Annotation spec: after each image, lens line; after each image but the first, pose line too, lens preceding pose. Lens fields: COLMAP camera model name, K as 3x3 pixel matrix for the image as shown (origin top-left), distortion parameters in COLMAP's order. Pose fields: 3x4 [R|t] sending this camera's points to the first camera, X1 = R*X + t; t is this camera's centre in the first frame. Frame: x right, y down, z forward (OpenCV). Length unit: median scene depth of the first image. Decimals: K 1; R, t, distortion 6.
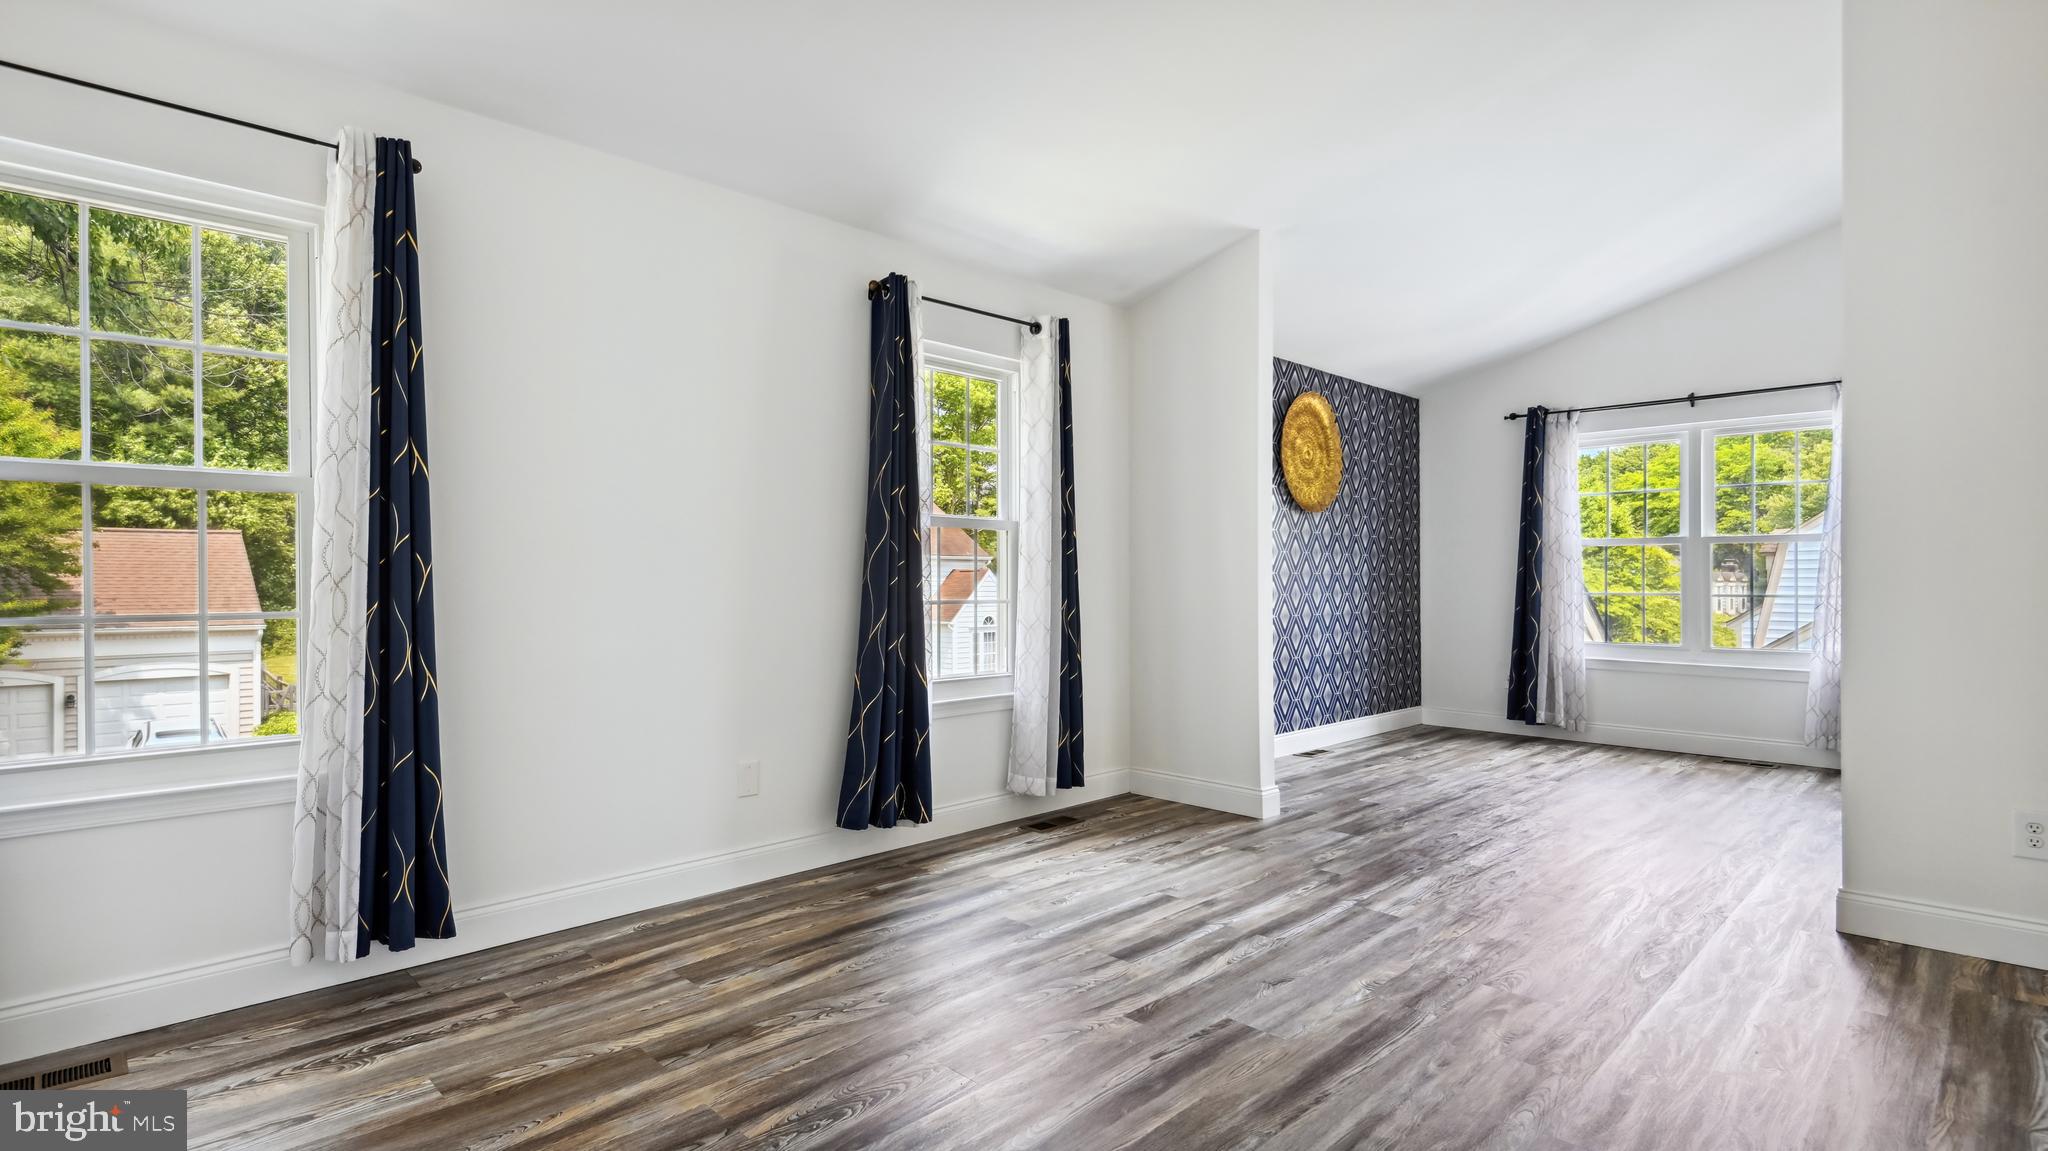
lens RADIAL K [[998.4, 0, 1009.7], [0, 998.4, 576.4], [0, 0, 1]] dist [0.018055, -0.011793]
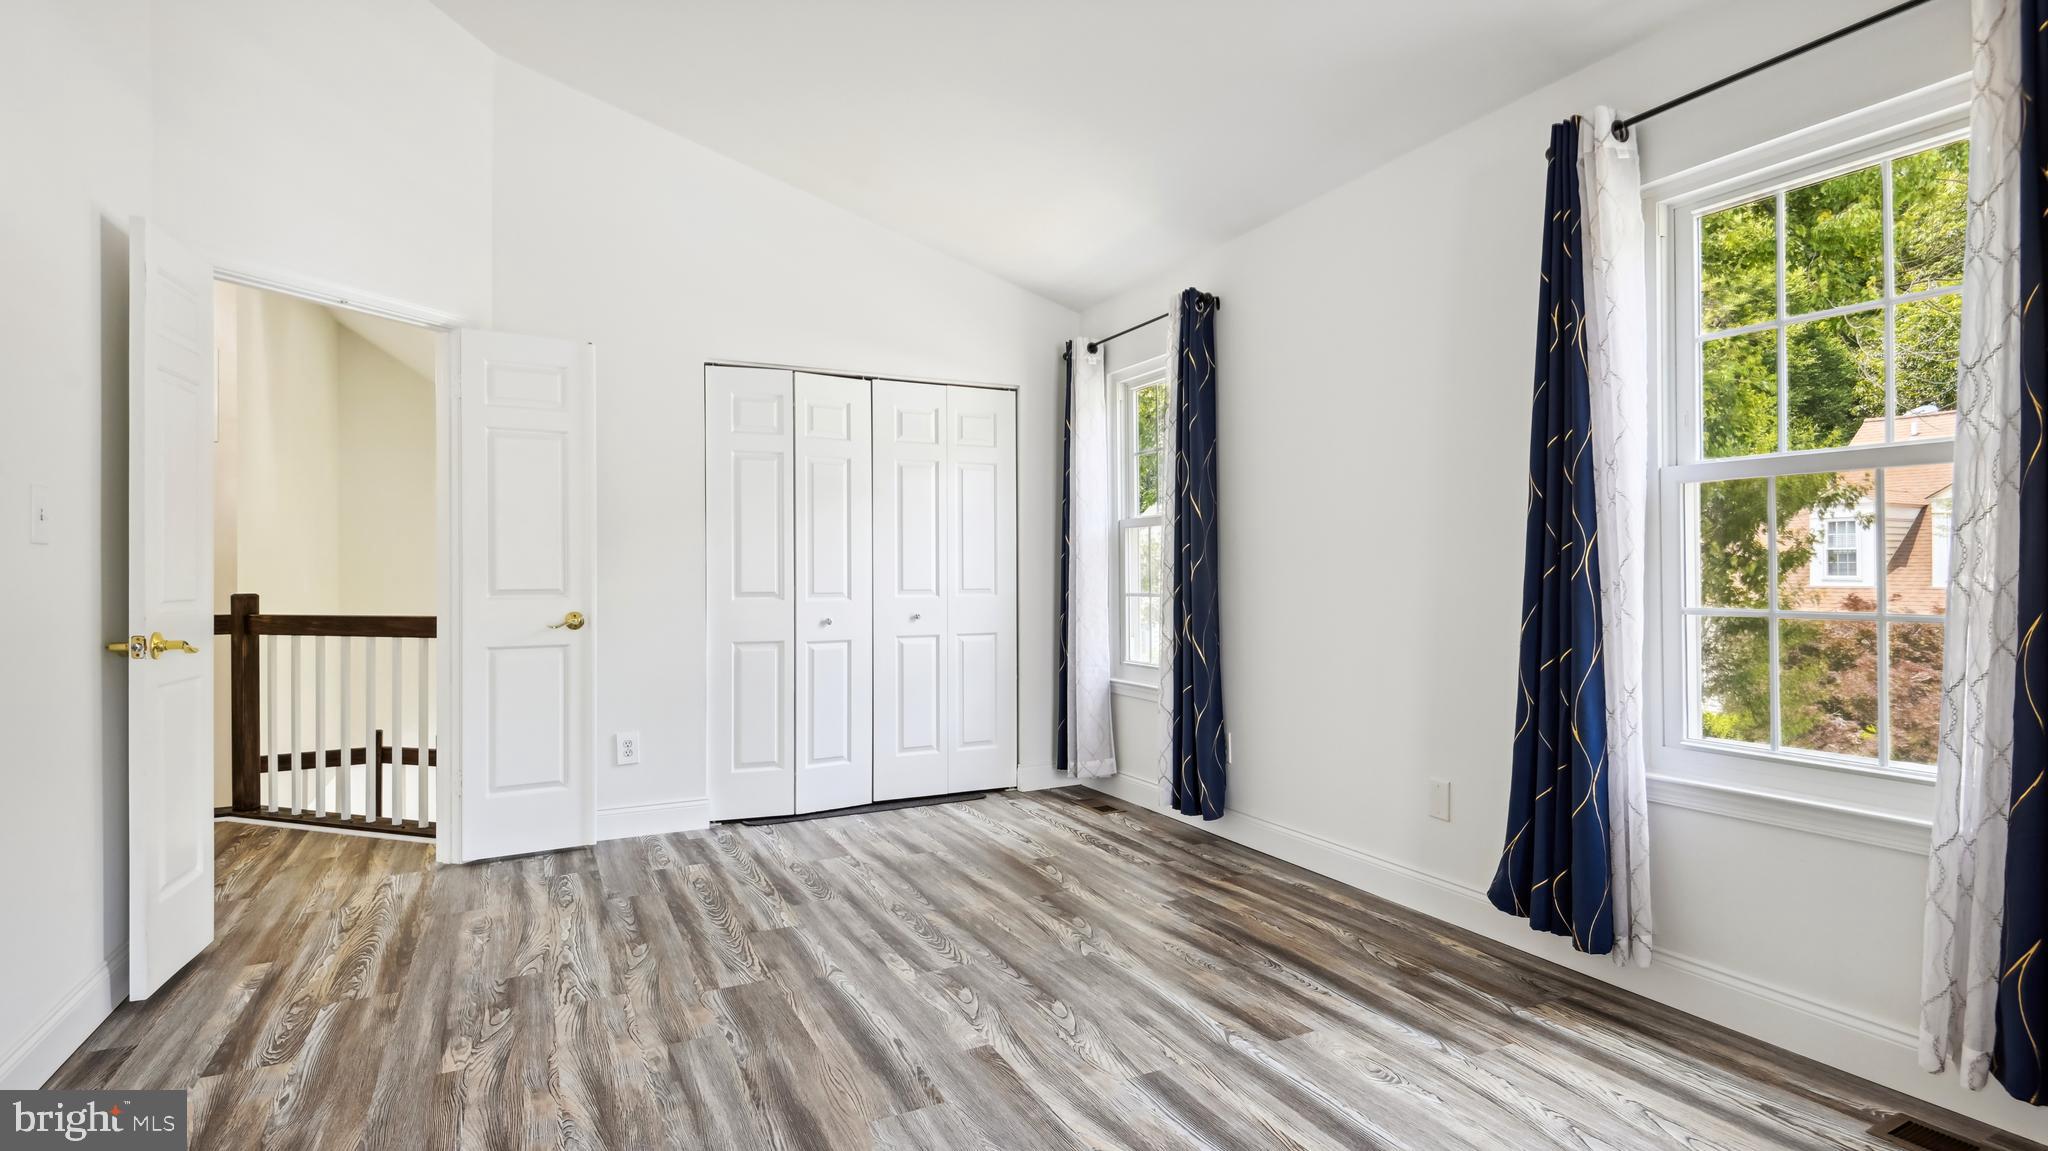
lens RADIAL K [[998.4, 0, 1000.9], [0, 998.4, 569.6], [0, 0, 1]] dist [0.018055, -0.011793]
pose [[-0.319886, 0.002354, -0.947453, 0.833263], [0.007728, 0.999970, -0.000125, -0.001239], [0.947425, -0.007362, -0.319894, 1.103467]]
